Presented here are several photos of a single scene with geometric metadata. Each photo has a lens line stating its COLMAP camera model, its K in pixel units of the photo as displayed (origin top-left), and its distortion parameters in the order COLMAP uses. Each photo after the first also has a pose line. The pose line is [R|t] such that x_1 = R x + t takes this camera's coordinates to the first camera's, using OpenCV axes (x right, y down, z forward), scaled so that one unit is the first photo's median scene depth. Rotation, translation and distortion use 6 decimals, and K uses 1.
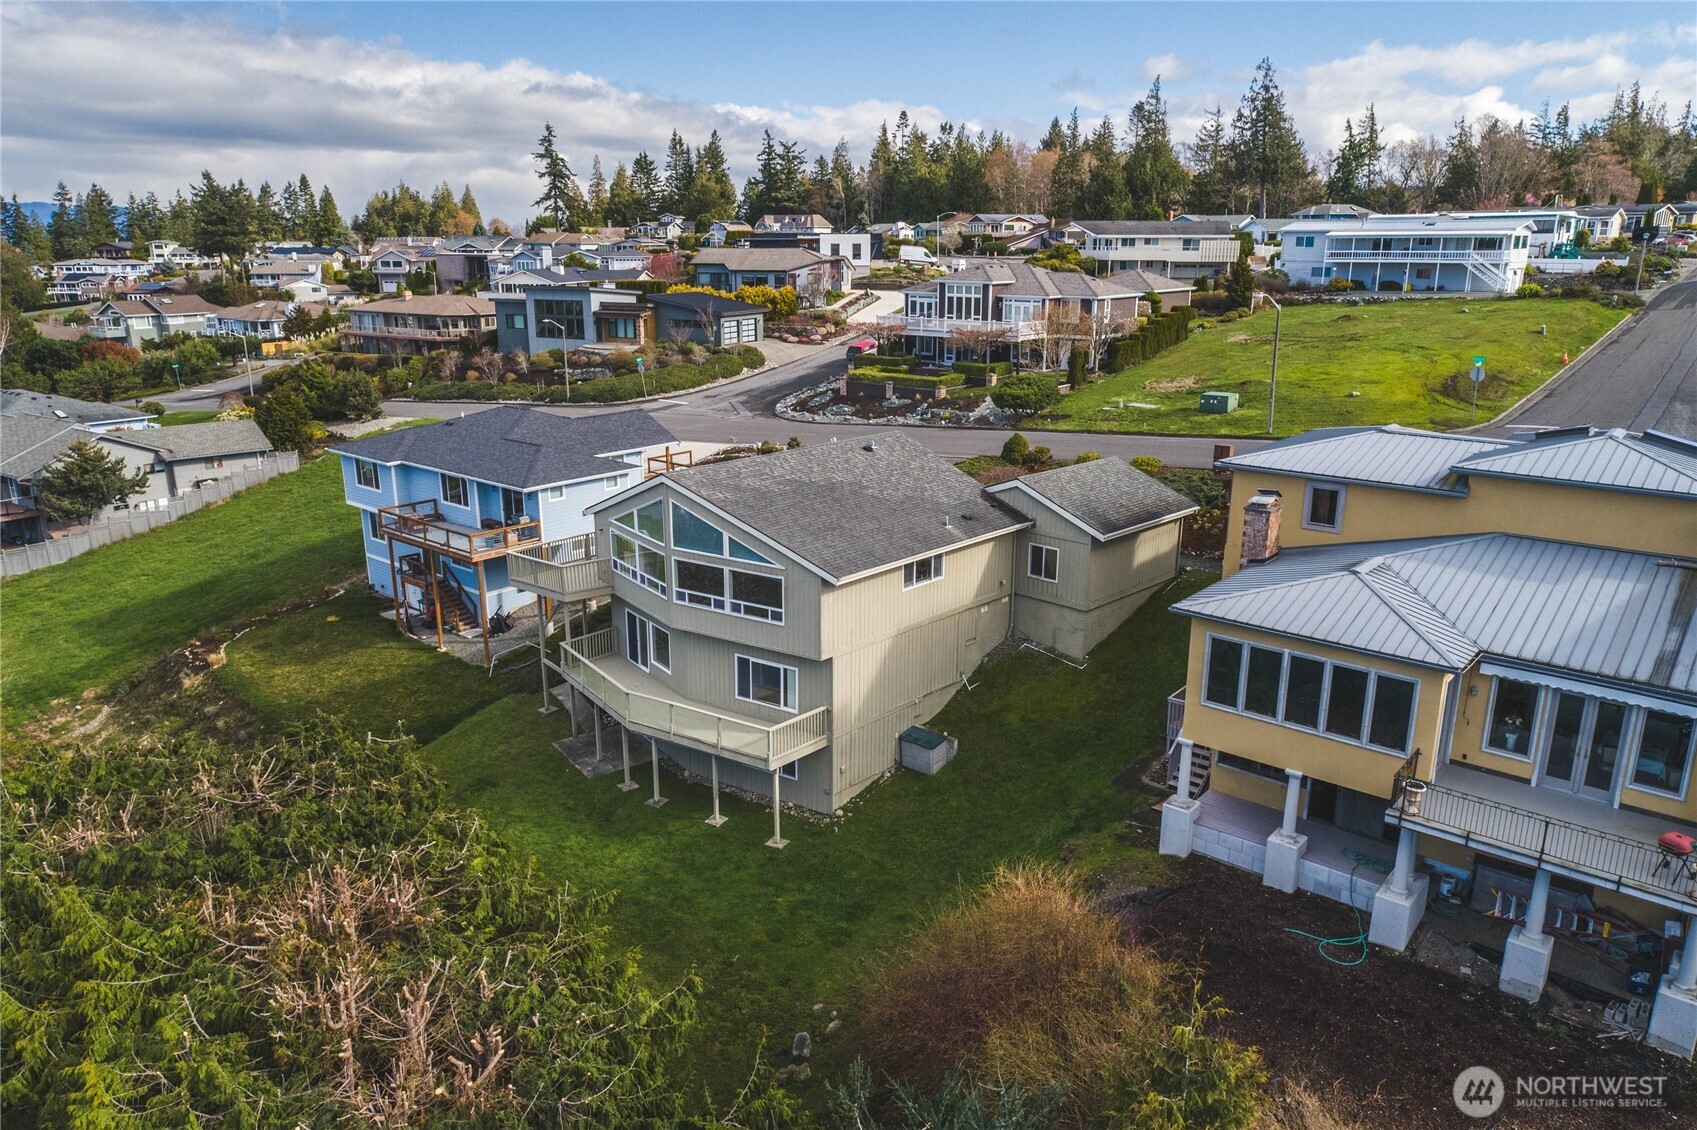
lens RADIAL K [[1145.9, 0, 843.4], [0, 1145.9, 567.0], [0, 0, 1]] dist [-0.001173, 0.003739]
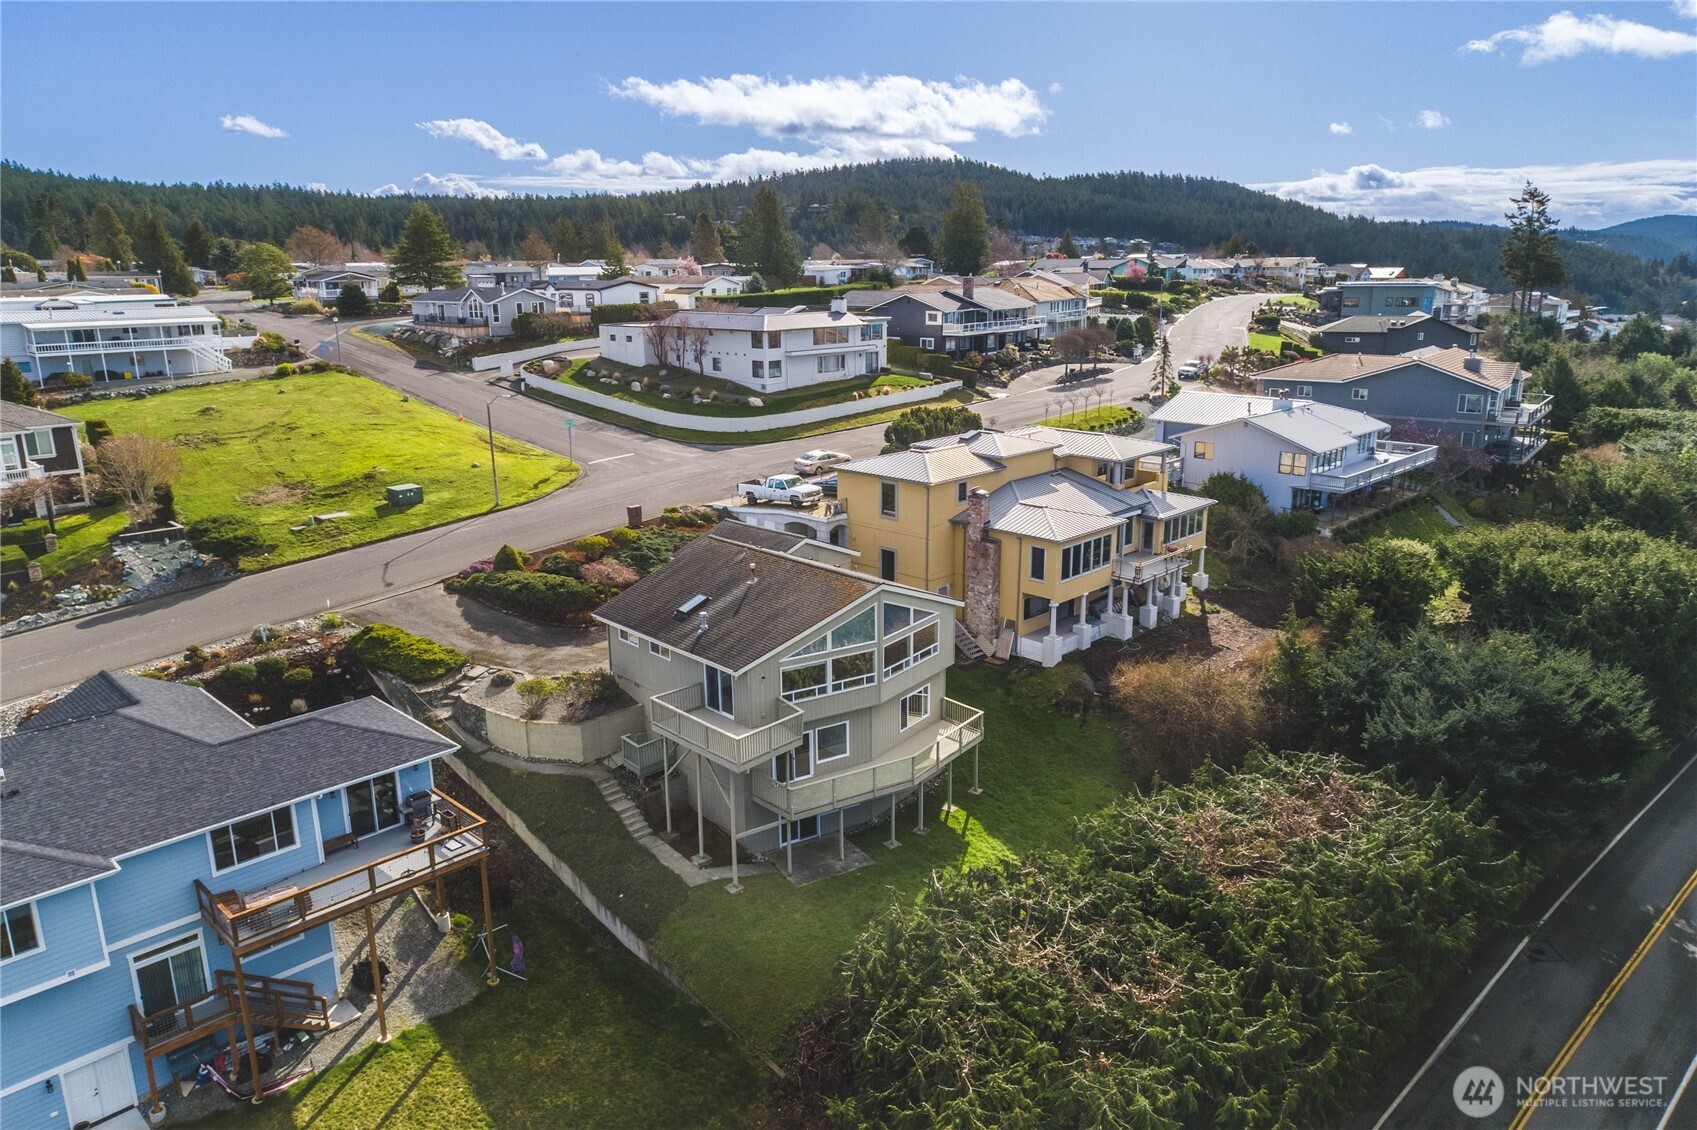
lens RADIAL K [[1145.9, 0, 843.4], [0, 1145.9, 567.0], [0, 0, 1]] dist [-0.001173, 0.003739]
pose [[0.063976, -0.258117, 0.963993, -0.586782], [0.283543, 0.930863, 0.230429, -0.171452], [-0.956823, 0.258591, 0.132741, 0.373821]]
